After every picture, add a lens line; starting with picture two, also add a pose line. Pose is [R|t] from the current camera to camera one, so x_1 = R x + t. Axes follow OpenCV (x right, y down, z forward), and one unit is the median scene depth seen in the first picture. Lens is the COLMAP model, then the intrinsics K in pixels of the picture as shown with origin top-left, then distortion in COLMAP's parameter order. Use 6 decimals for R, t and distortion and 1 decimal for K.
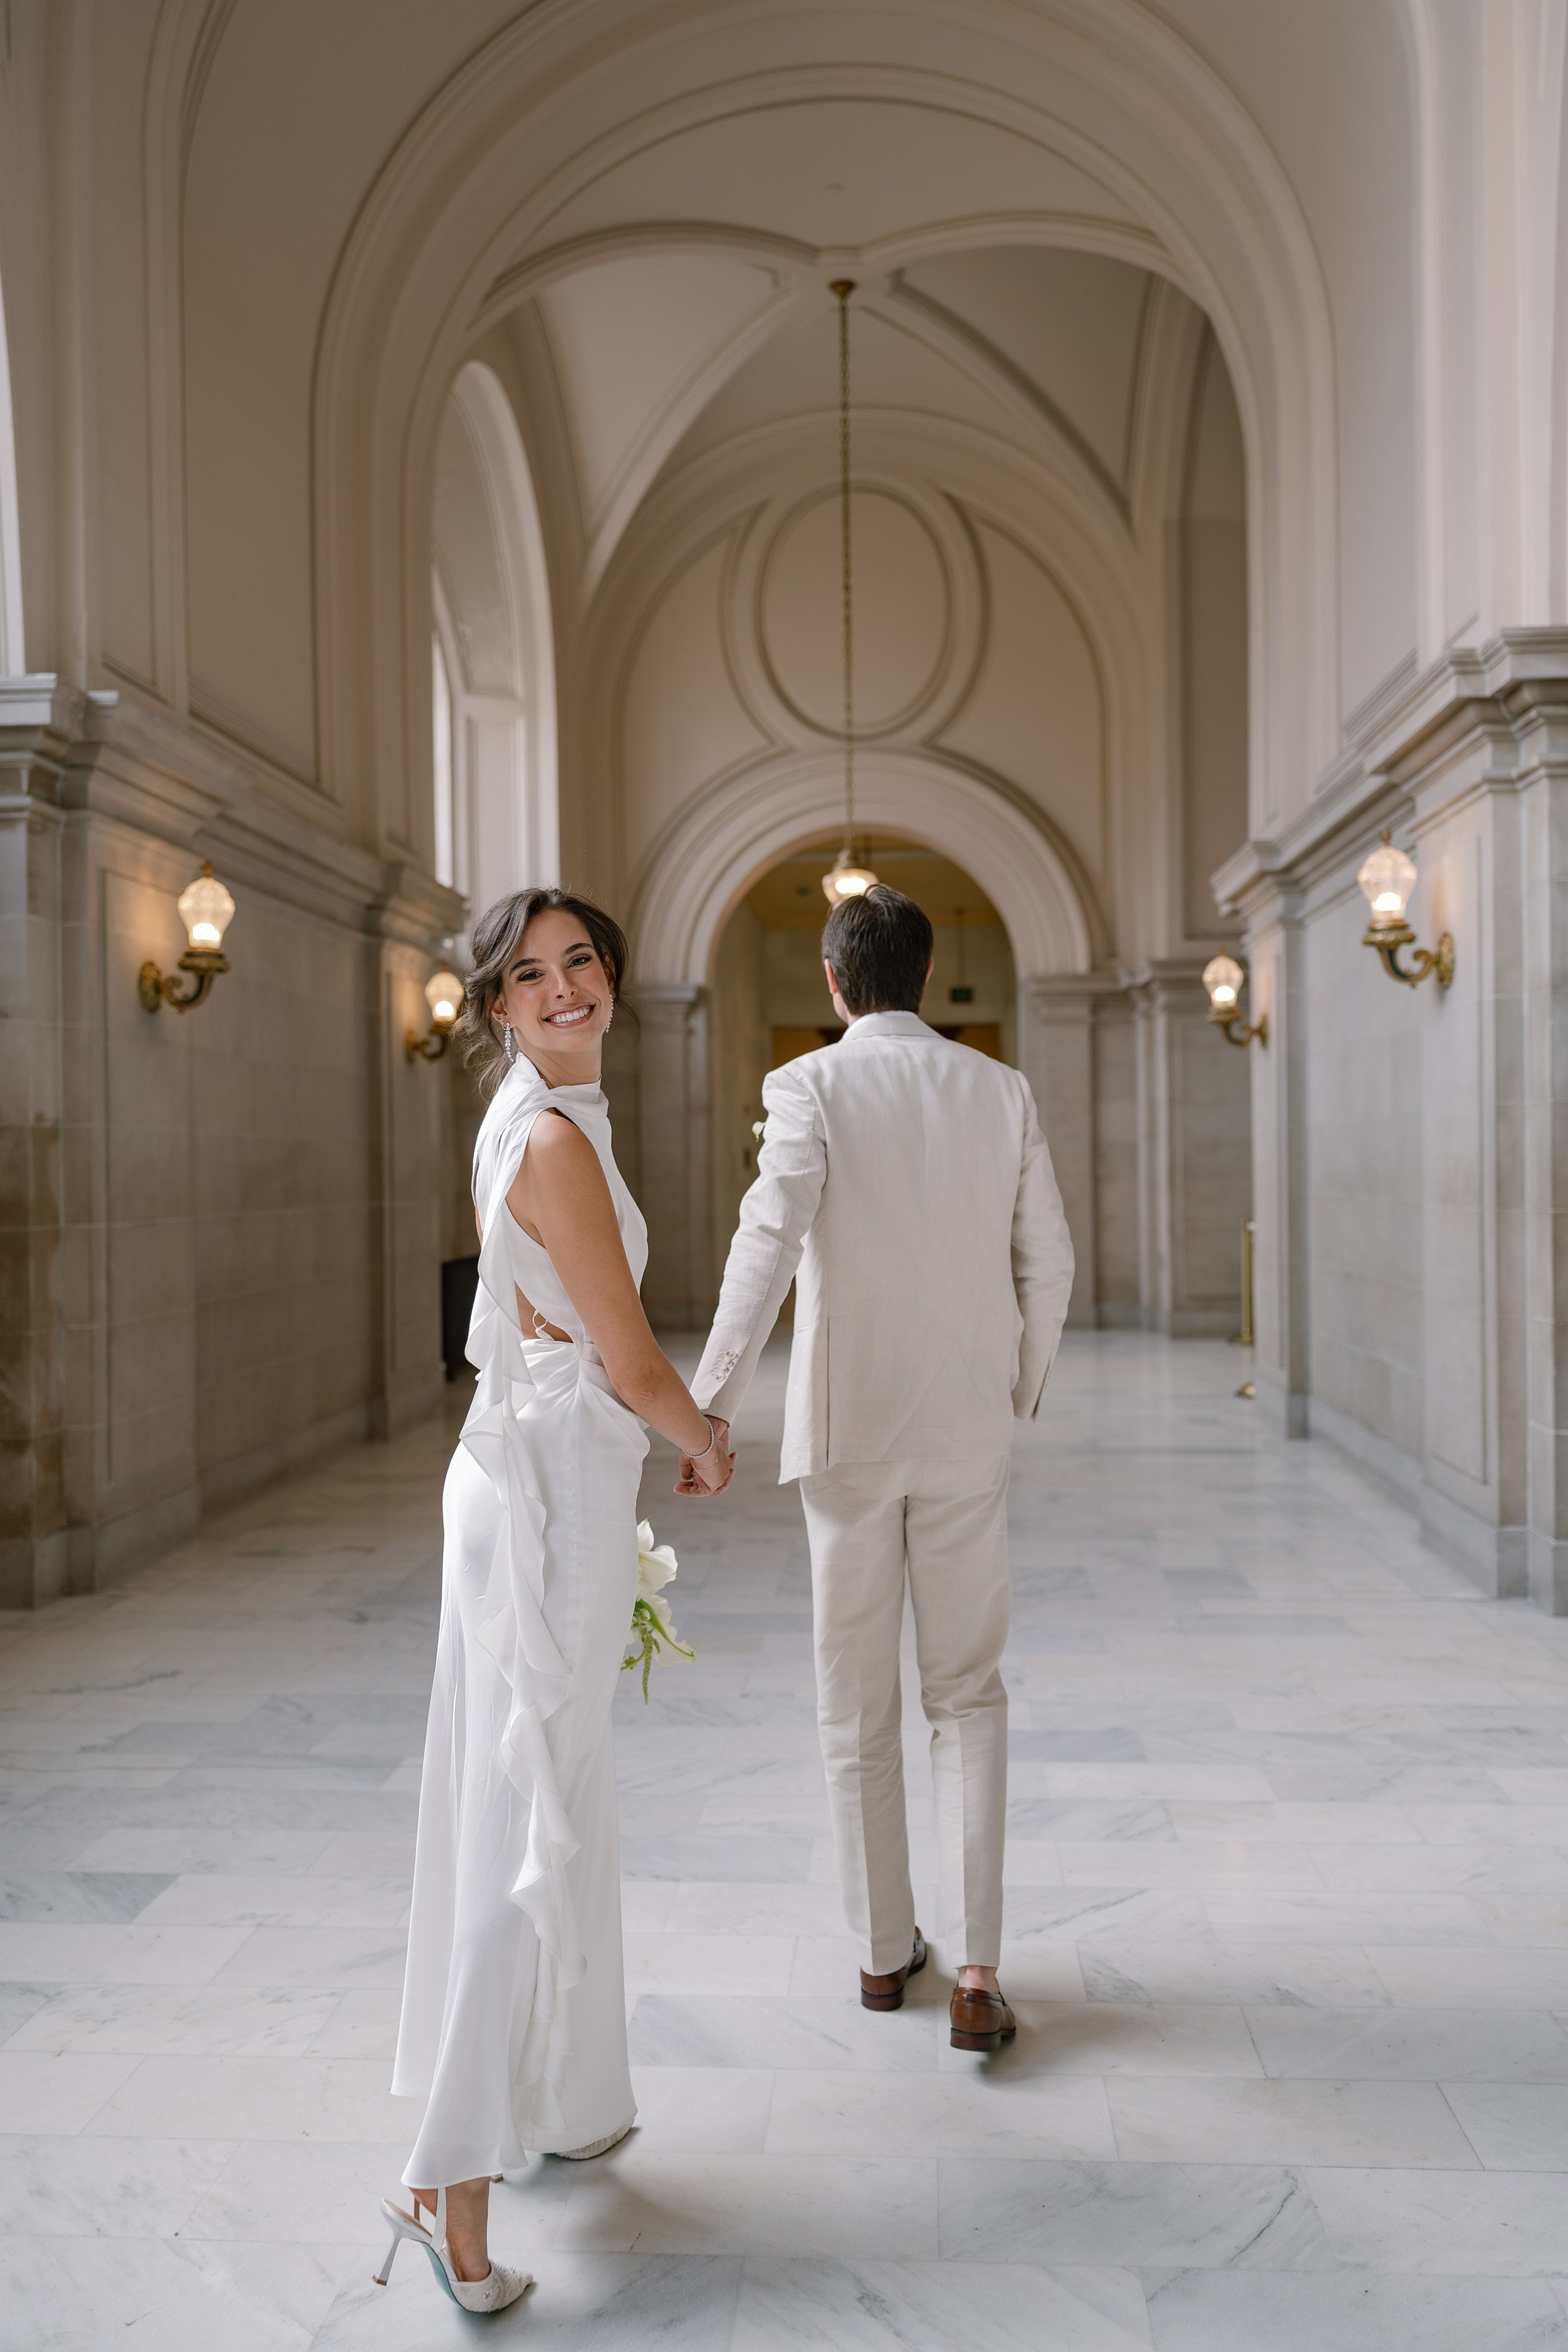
lens RADIAL K [[1904.6, 0, 784.0], [0, 1904.6, 1176.0], [0, 0, 1]] dist [0.001115, -0.004524]
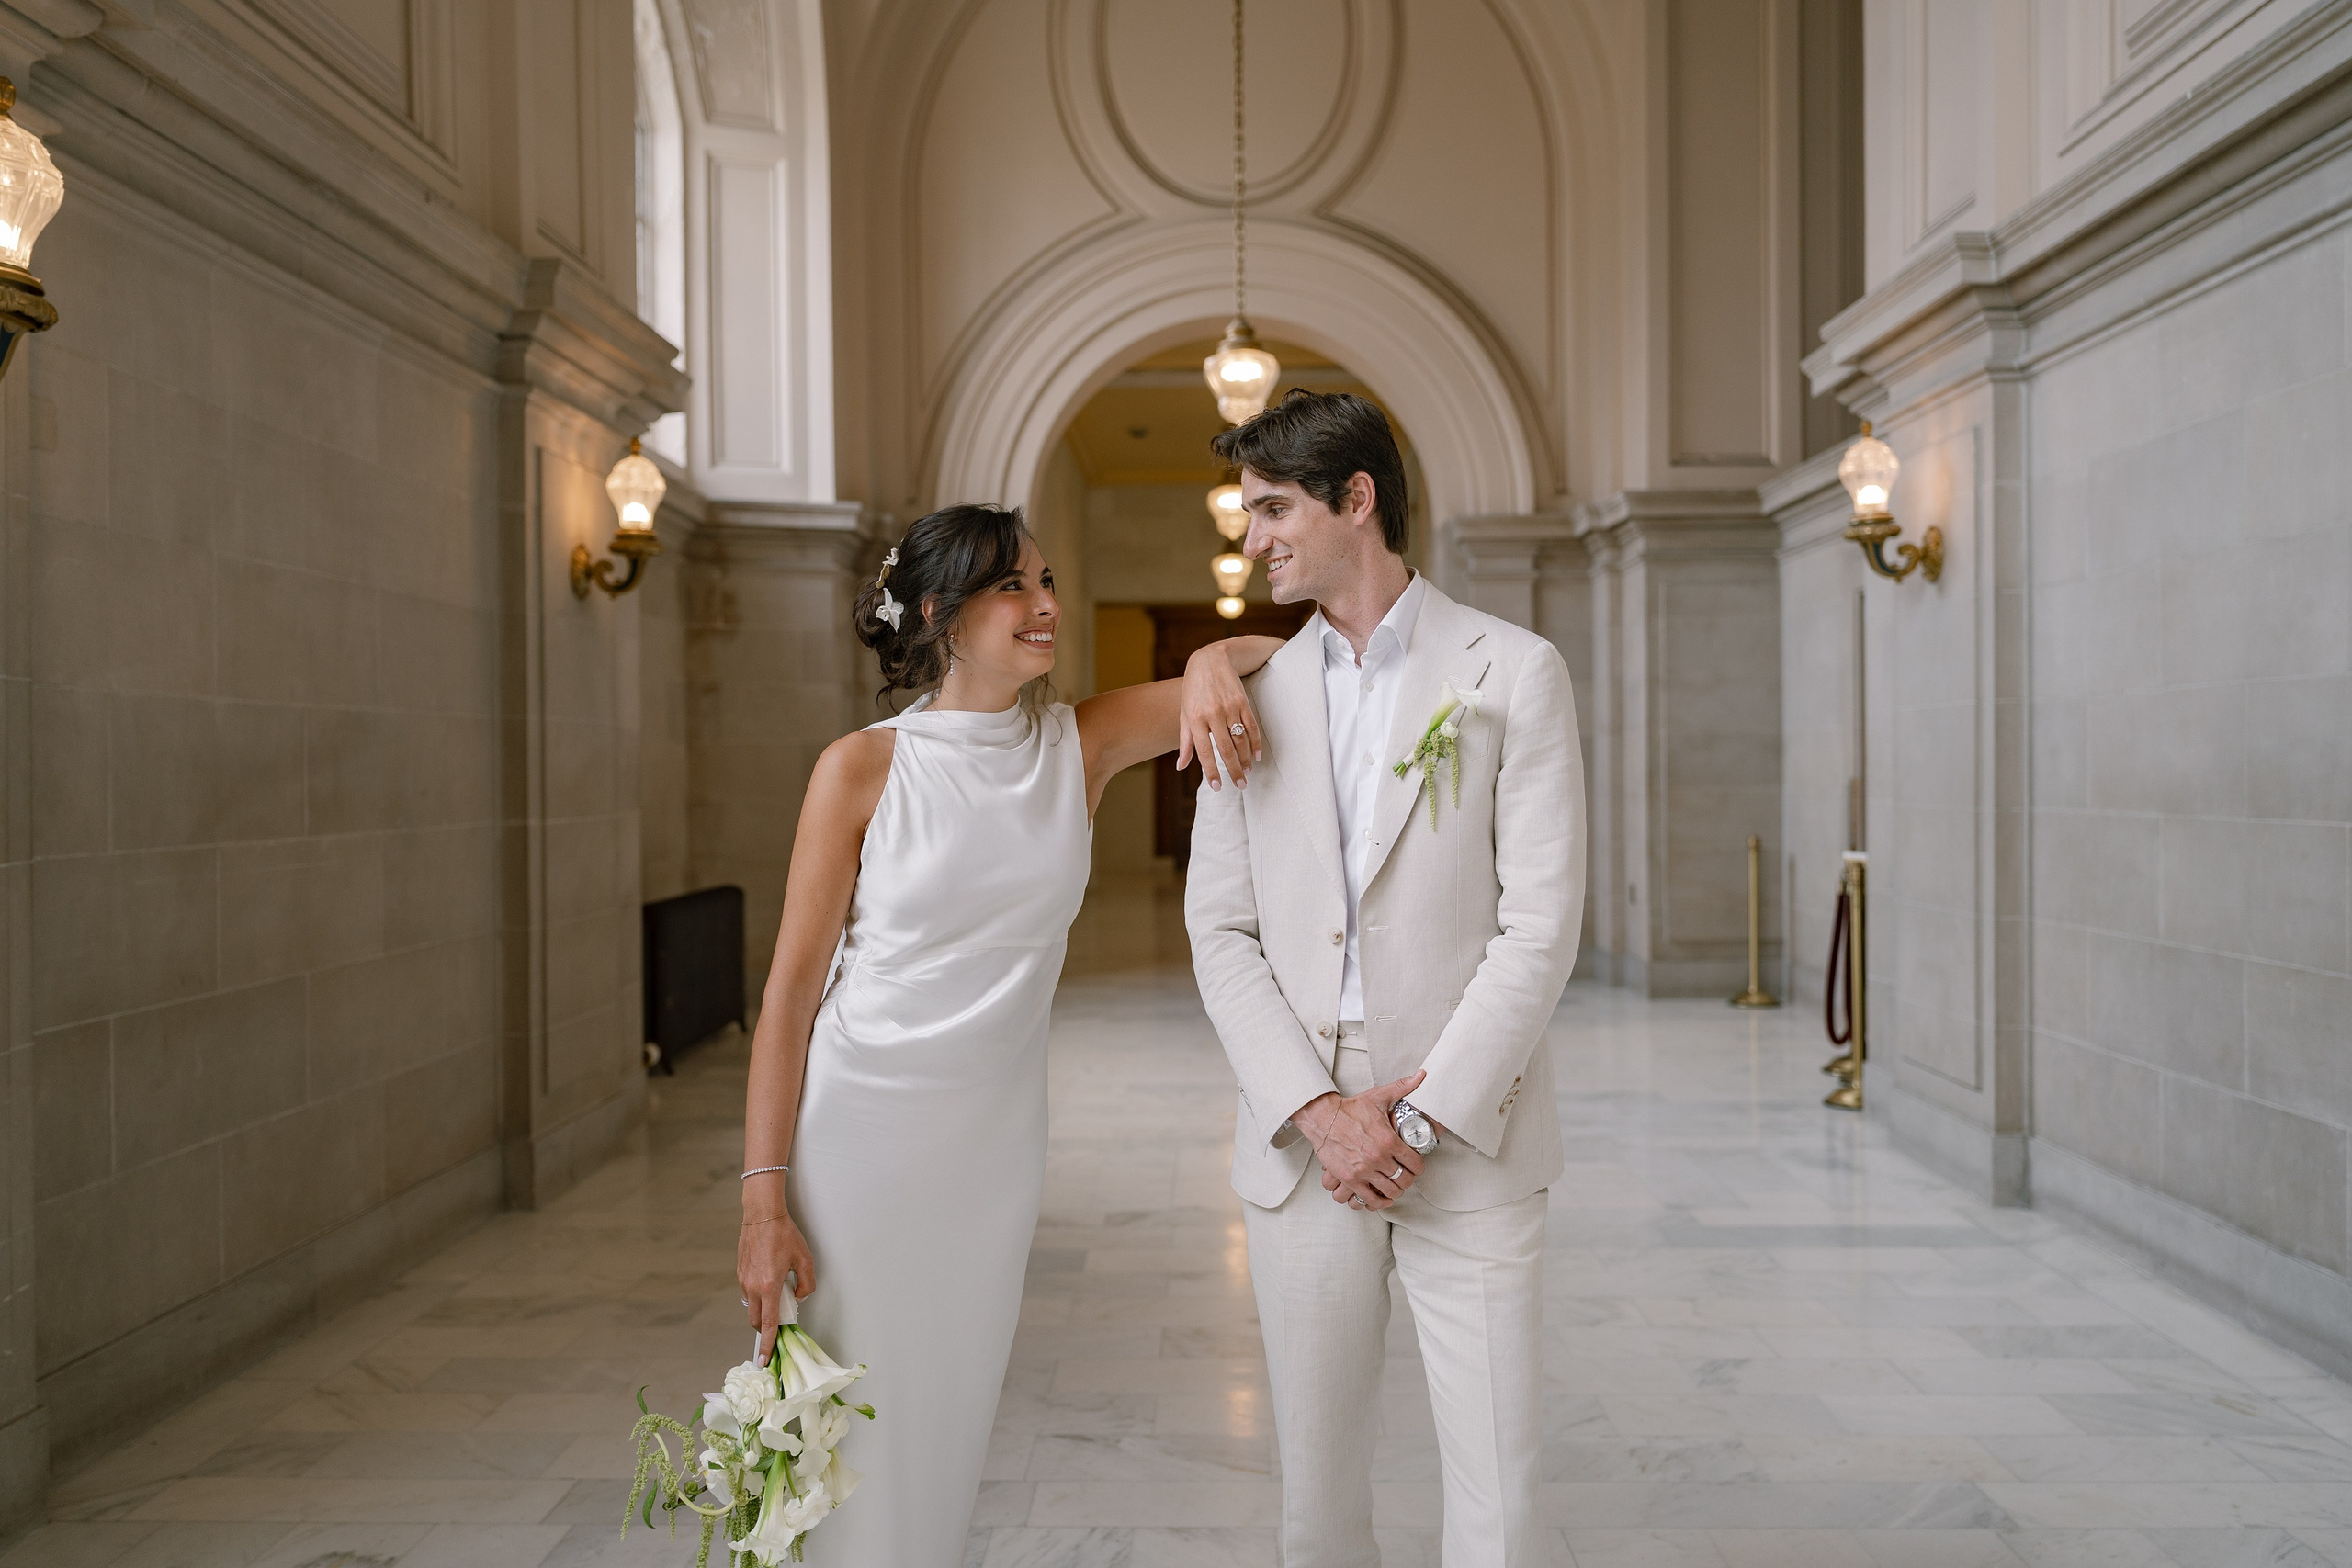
lens RADIAL K [[1904.4, 0, 1154.5], [0, 1904.4, 779.3], [0, 0, 1]] dist [0.001115, -0.004524]
pose [[0.999176, 0.003508, 0.040428, -0.031606], [-0.003507, 0.999994, -0.000104, 0.000121], [-0.040428, -0.000038, 0.999182, 0.360896]]
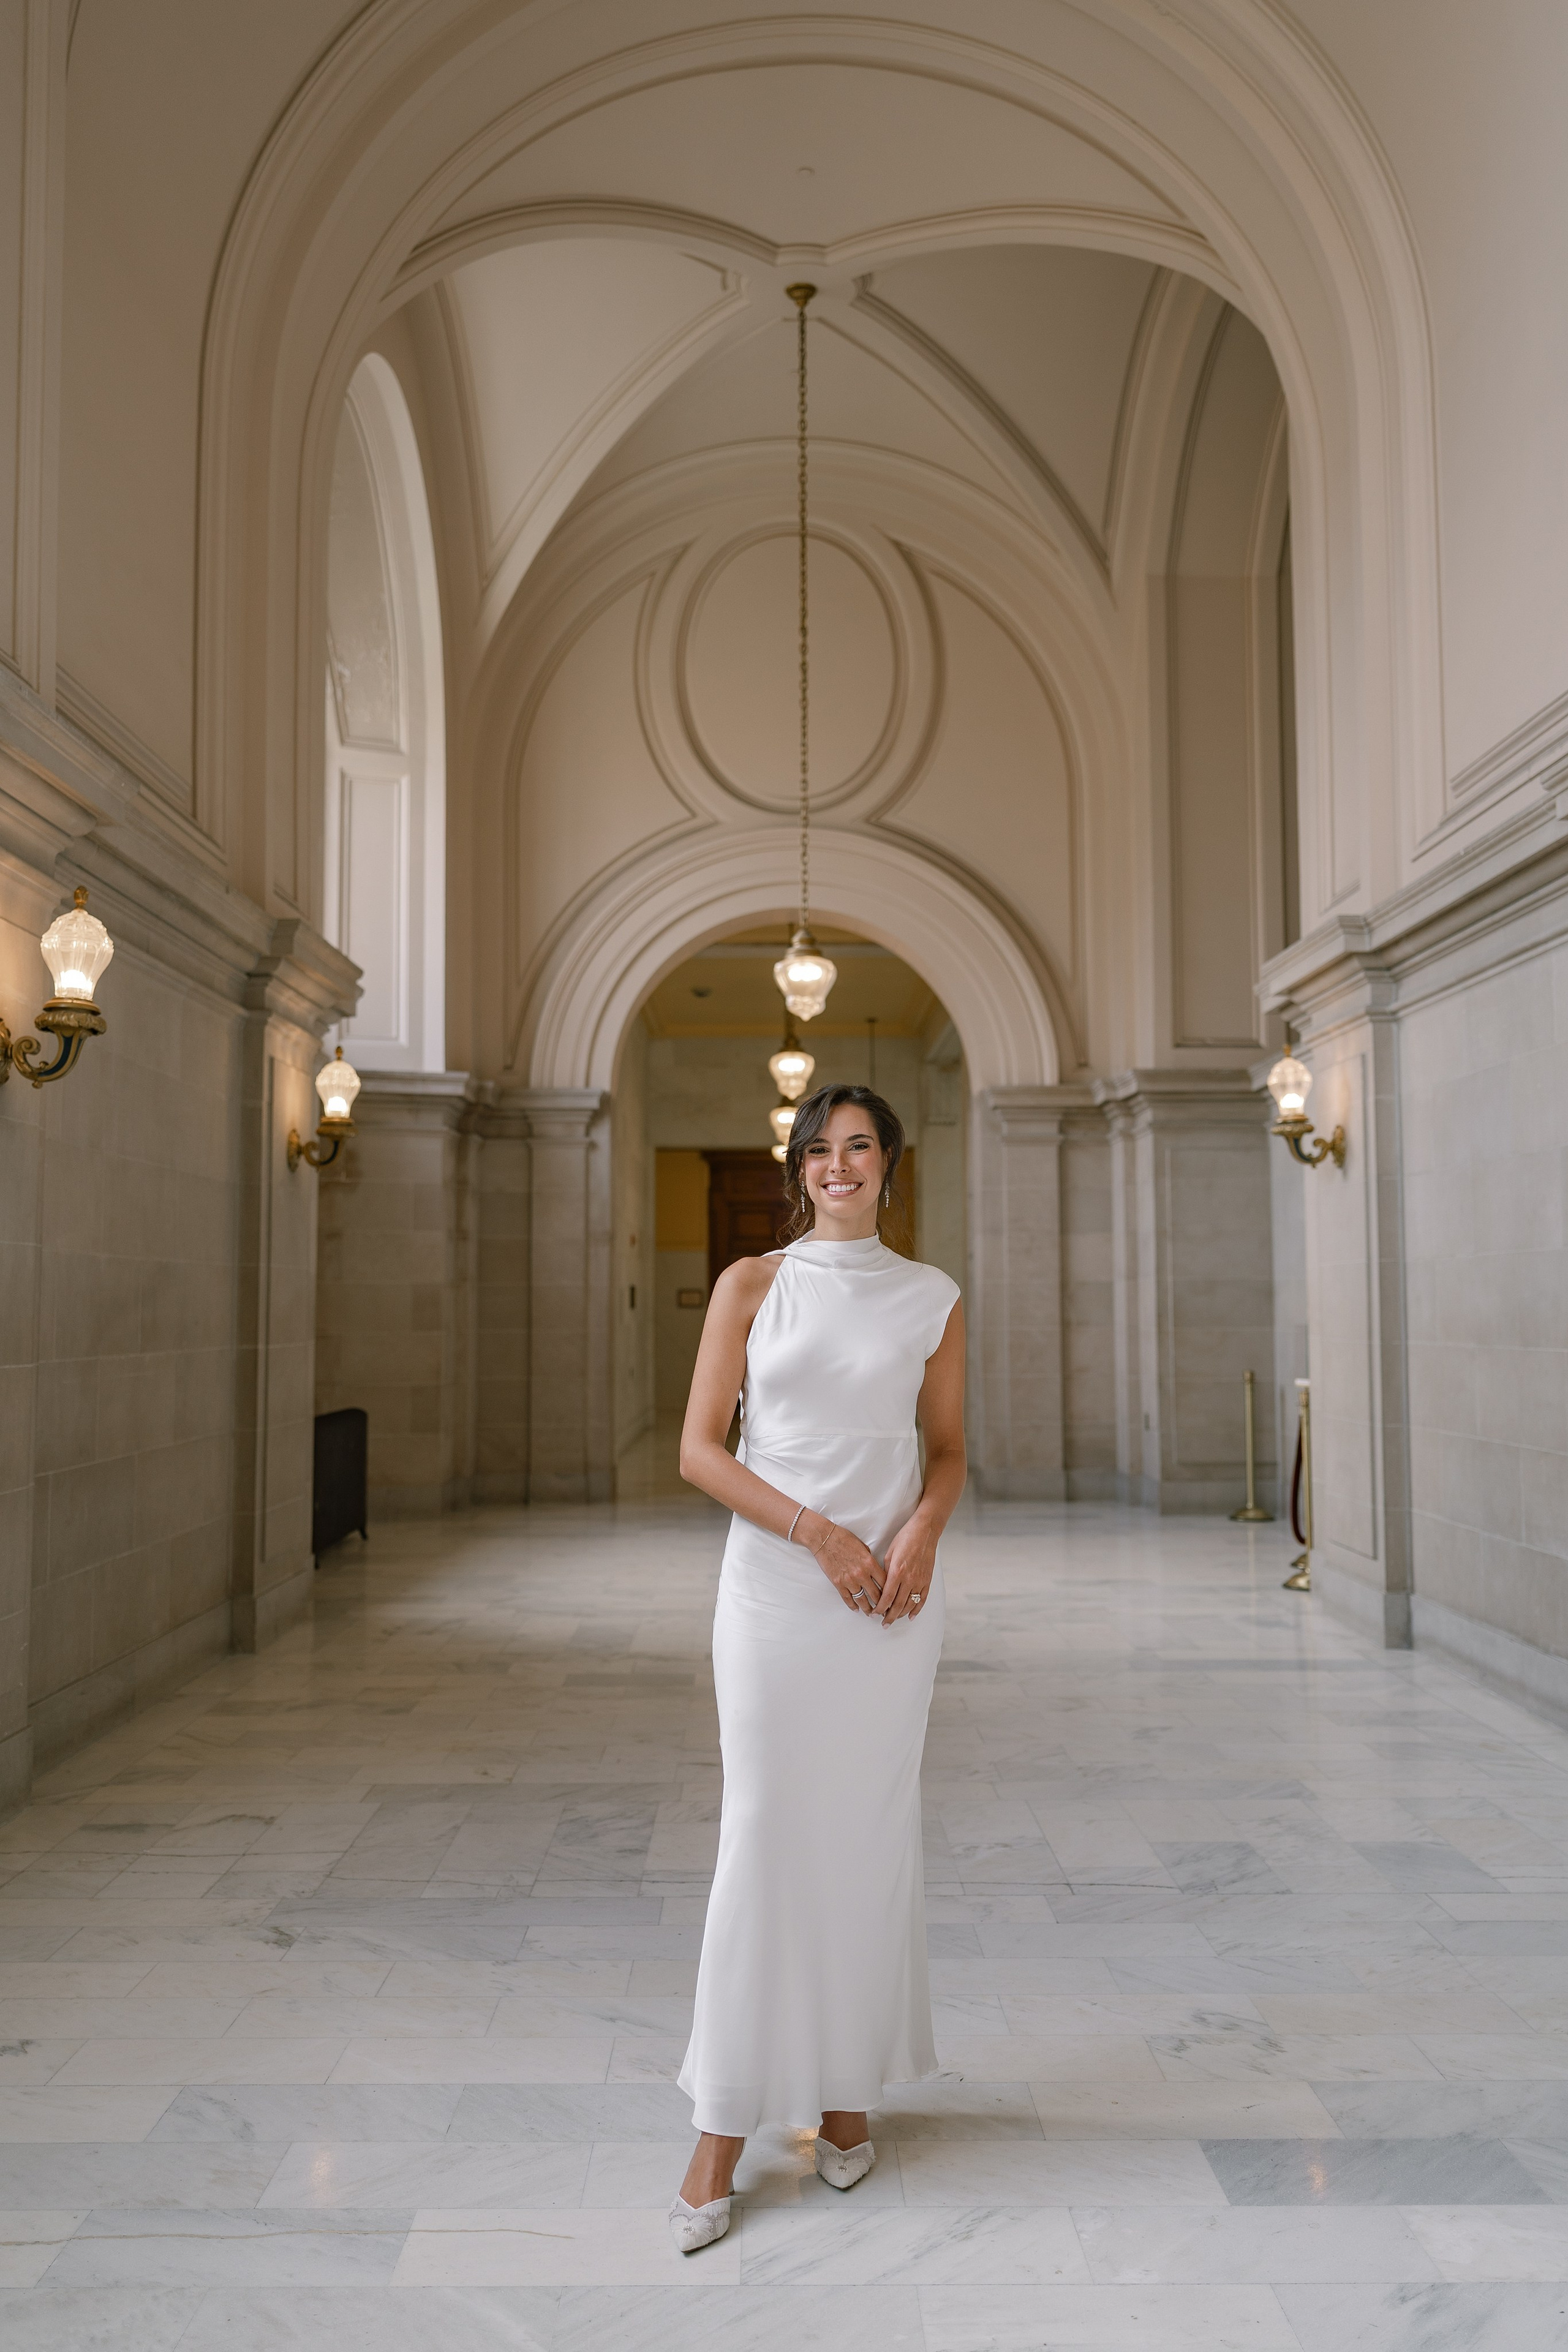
lens RADIAL K [[2058.1, 0, 758.1], [0, 2058.1, 1148.9], [0, 0, 1]] dist [0.002351, -0.002189]
pose [[0.997288, 0.015251, 0.072001, -0.062578], [-0.009231, 0.996489, -0.083210, 0.001938], [-0.073017, 0.082319, 0.993928, 0.122151]]
